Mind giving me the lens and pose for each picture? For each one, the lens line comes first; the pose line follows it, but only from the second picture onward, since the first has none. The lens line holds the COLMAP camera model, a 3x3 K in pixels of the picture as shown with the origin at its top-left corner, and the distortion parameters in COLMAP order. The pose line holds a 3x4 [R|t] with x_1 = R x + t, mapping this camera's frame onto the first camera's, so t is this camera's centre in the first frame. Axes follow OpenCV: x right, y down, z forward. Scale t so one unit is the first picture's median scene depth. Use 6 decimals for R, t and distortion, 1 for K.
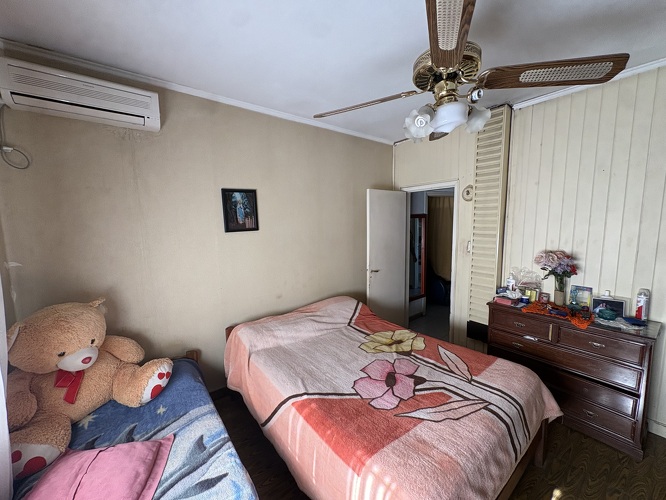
lens RADIAL K [[264.9, 0, 333.0], [0, 264.9, 250.0], [0, 0, 1]] dist [-0.001729, -0.000340]
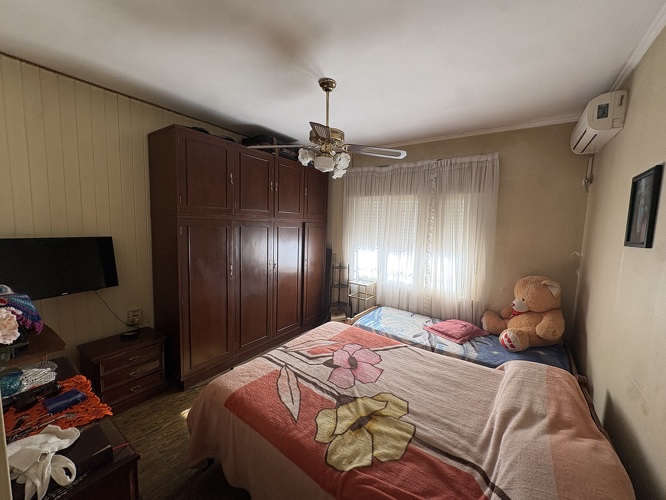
lens RADIAL K [[264.9, 0, 333.0], [0, 264.9, 250.0], [0, 0, 1]] dist [-0.001729, -0.000340]
pose [[-0.957003, 0.011372, -0.289854, 0.598683], [-0.052619, 0.975849, 0.212016, -0.207604], [0.285264, 0.218152, -0.933292, 1.852217]]
